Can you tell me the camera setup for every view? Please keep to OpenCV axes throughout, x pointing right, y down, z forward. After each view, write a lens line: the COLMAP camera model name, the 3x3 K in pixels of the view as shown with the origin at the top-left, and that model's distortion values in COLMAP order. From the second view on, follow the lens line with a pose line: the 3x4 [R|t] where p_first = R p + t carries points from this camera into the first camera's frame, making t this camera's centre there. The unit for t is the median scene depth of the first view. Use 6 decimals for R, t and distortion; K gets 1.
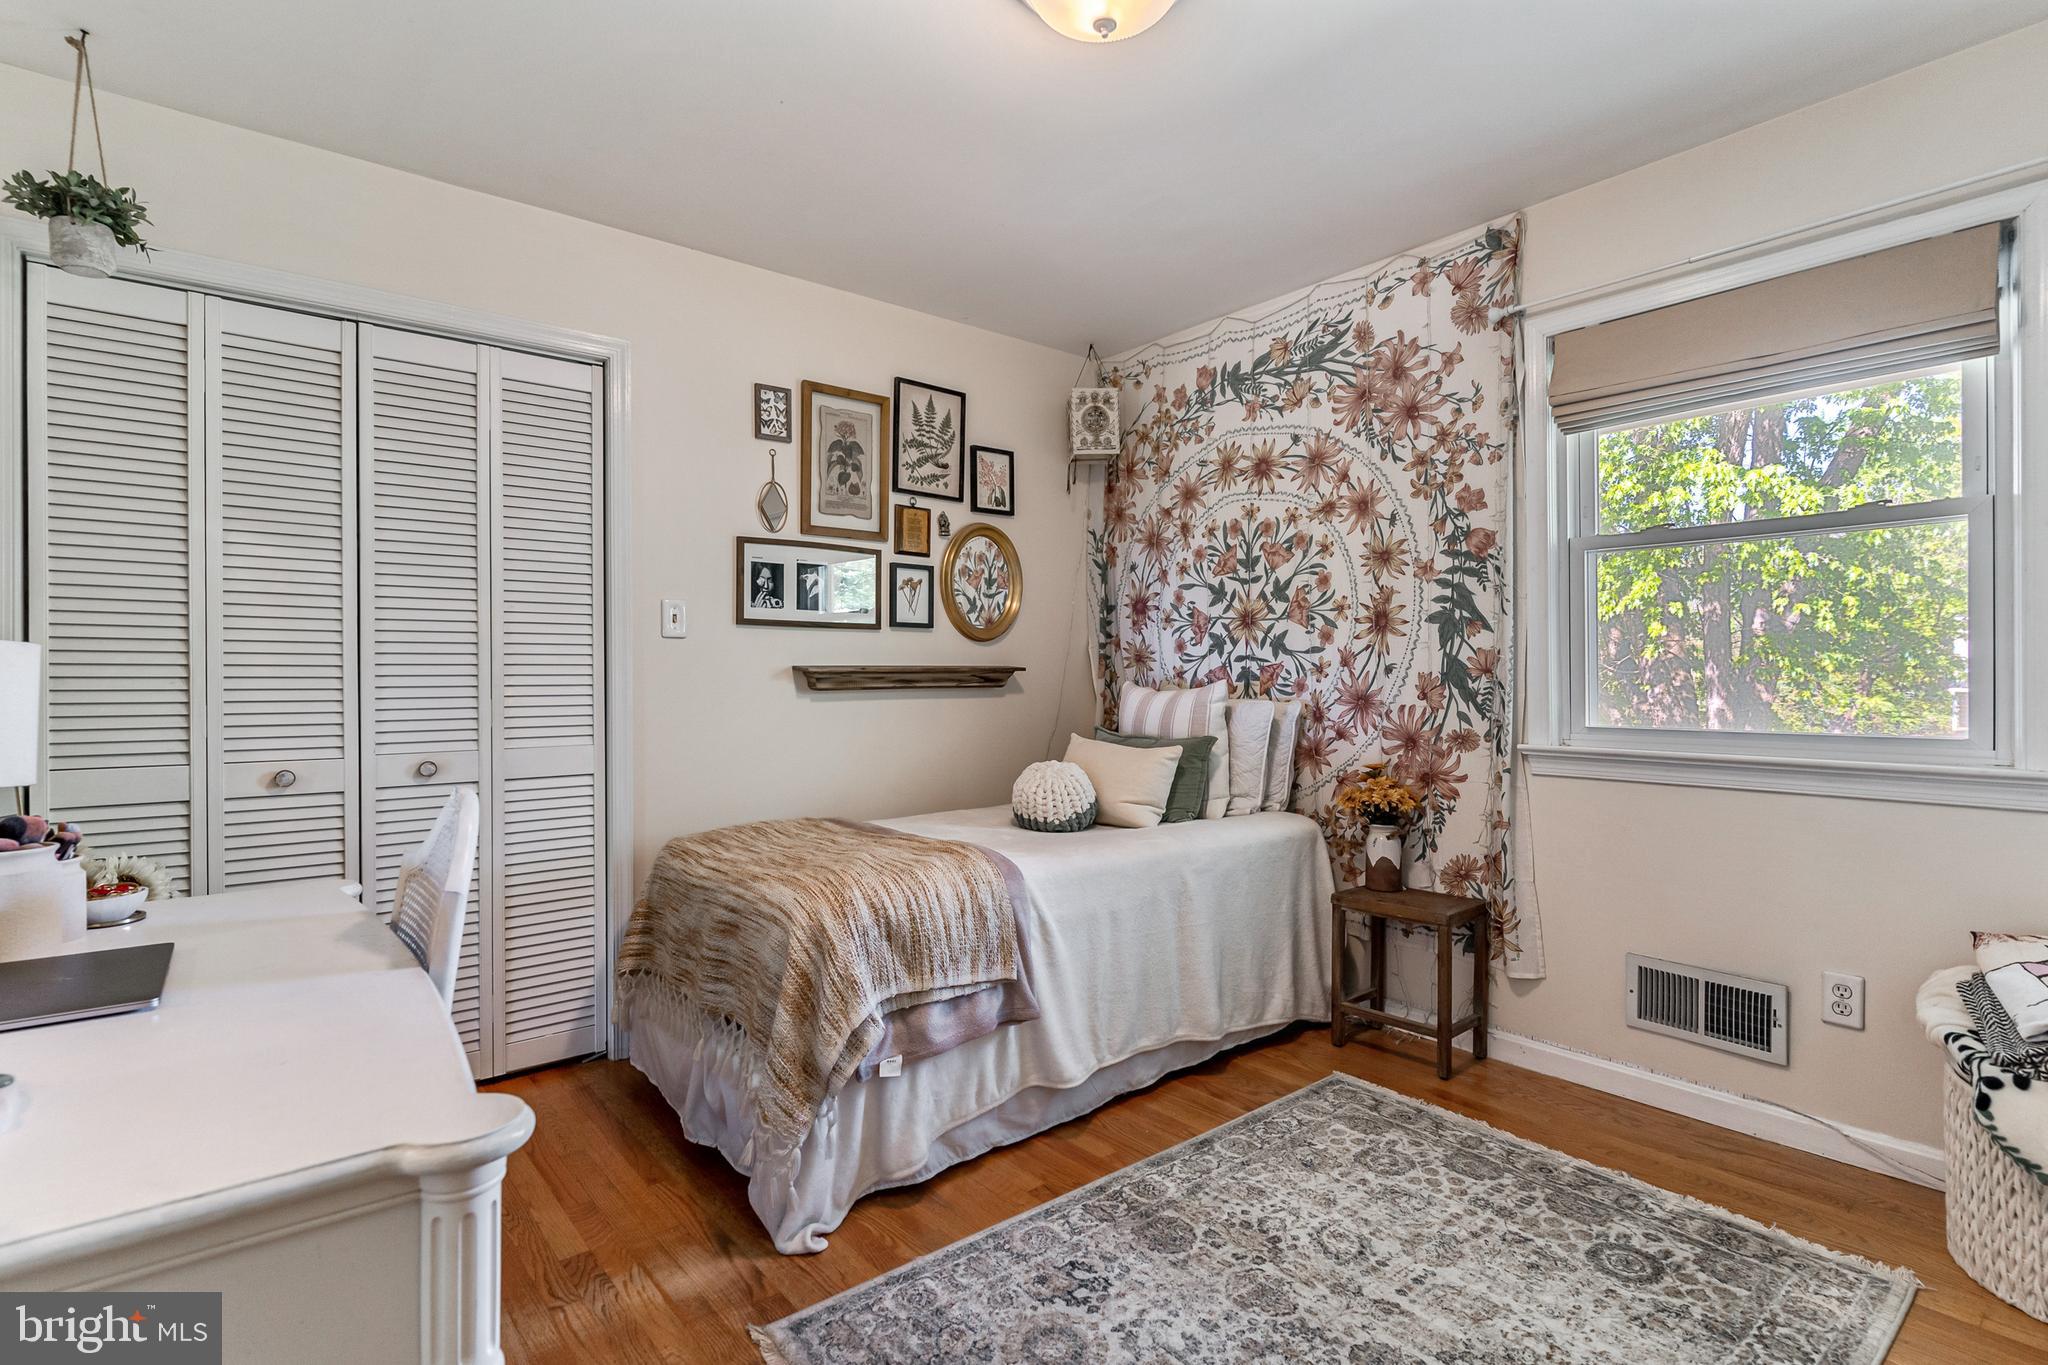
lens RADIAL K [[992.5, 0, 1018.9], [0, 992.5, 678.3], [0, 0, 1]] dist [-0.001076, -0.000707]
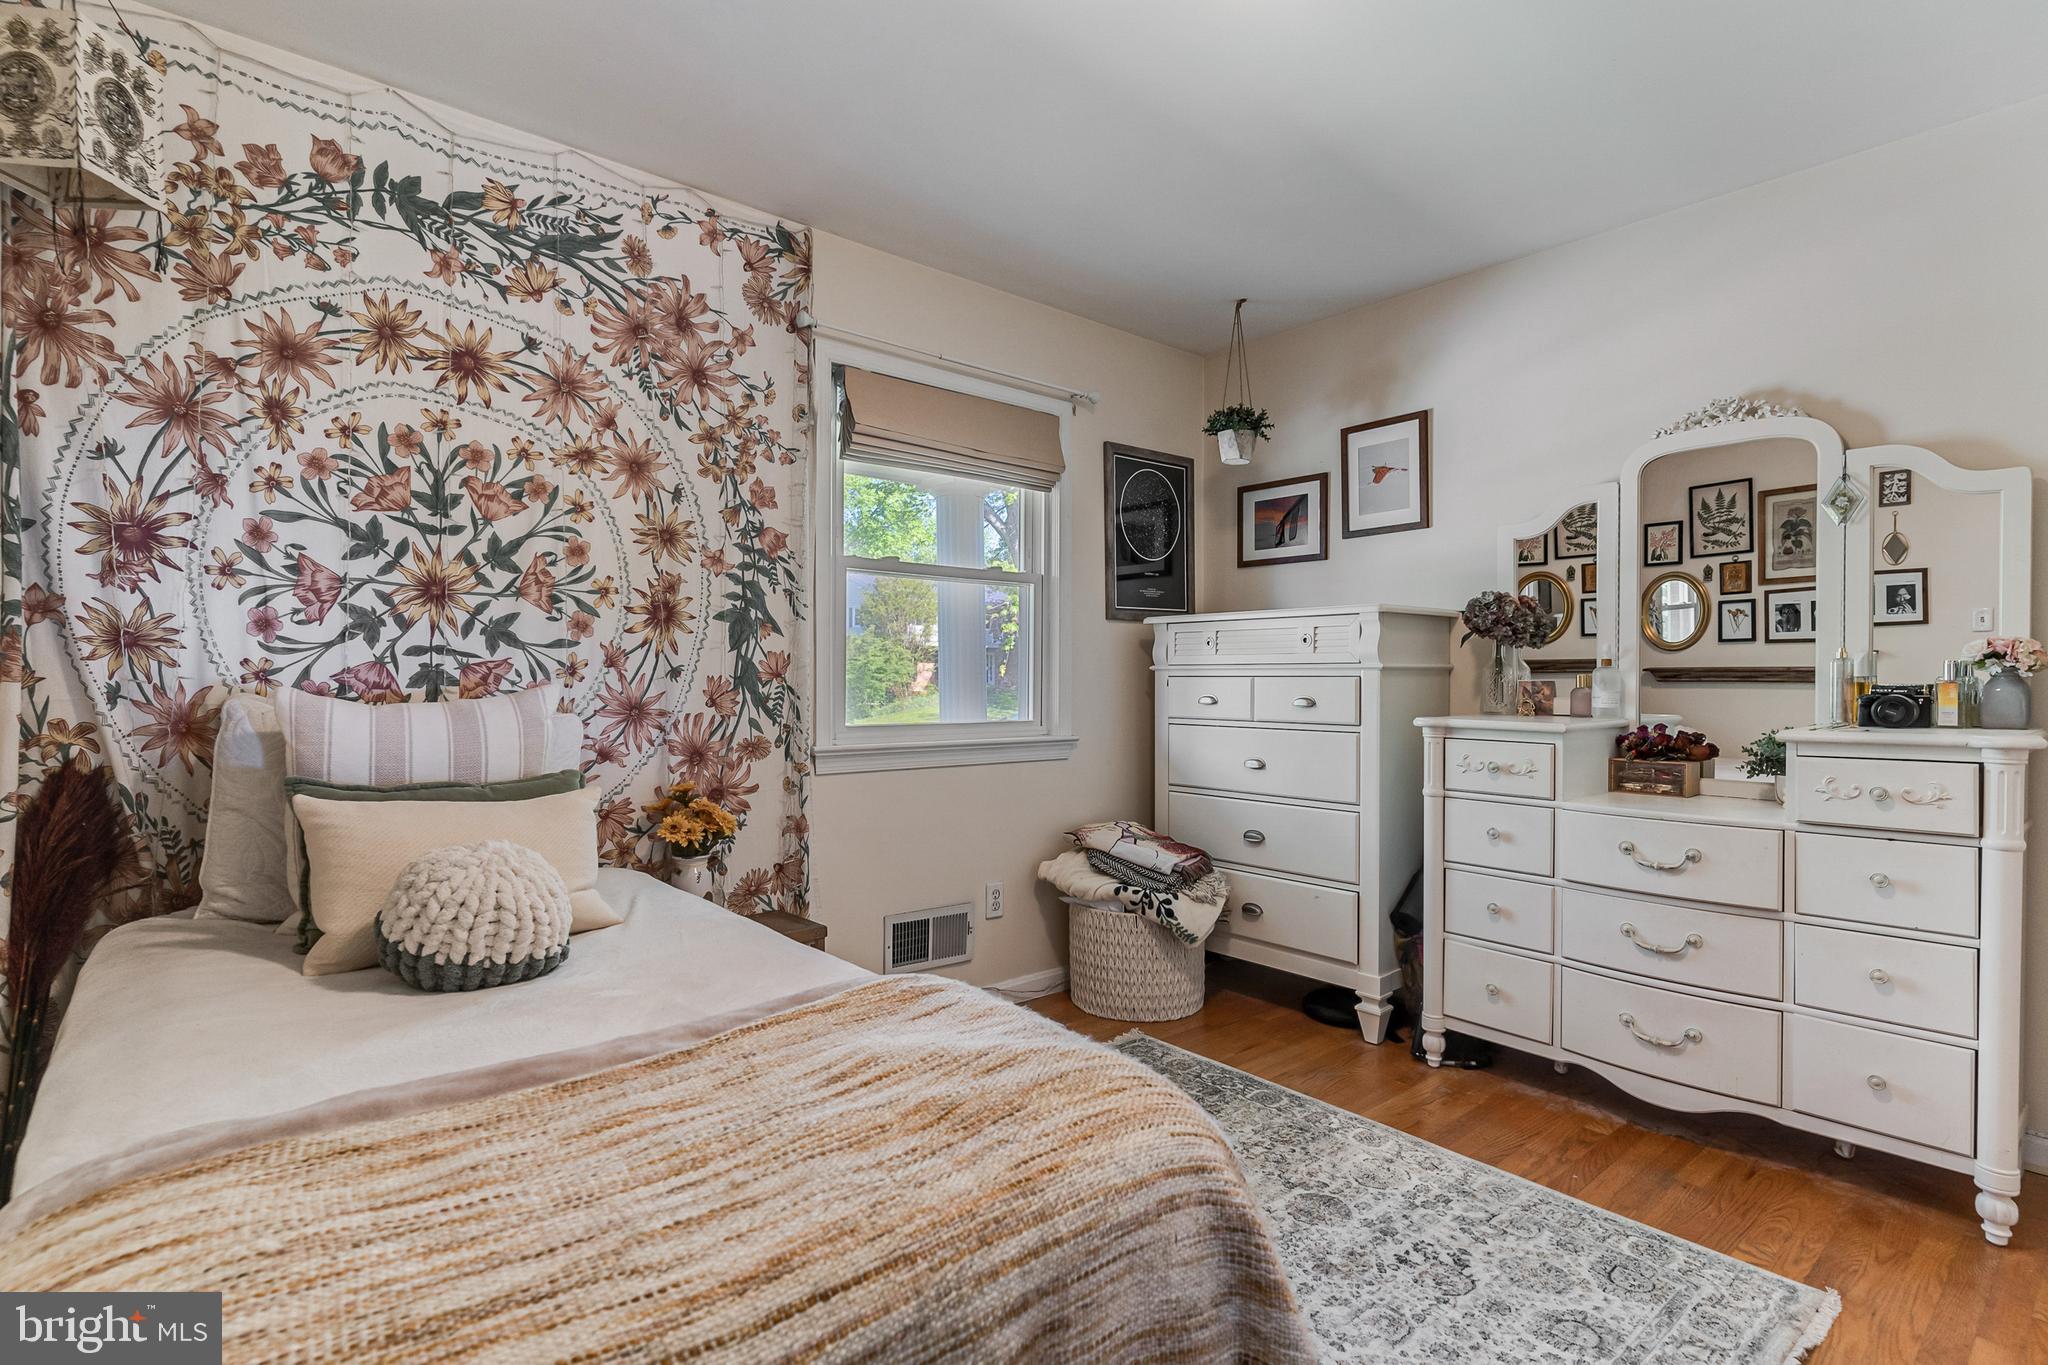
lens RADIAL K [[992.5, 0, 1018.7], [0, 992.5, 689.1], [0, 0, 1]] dist [-0.001076, -0.000707]
pose [[-0.025098, -0.002755, 0.999681, -0.456582], [0.000857, 0.999996, 0.002777, 0.003363], [-0.999685, 0.000927, -0.025096, 0.701568]]
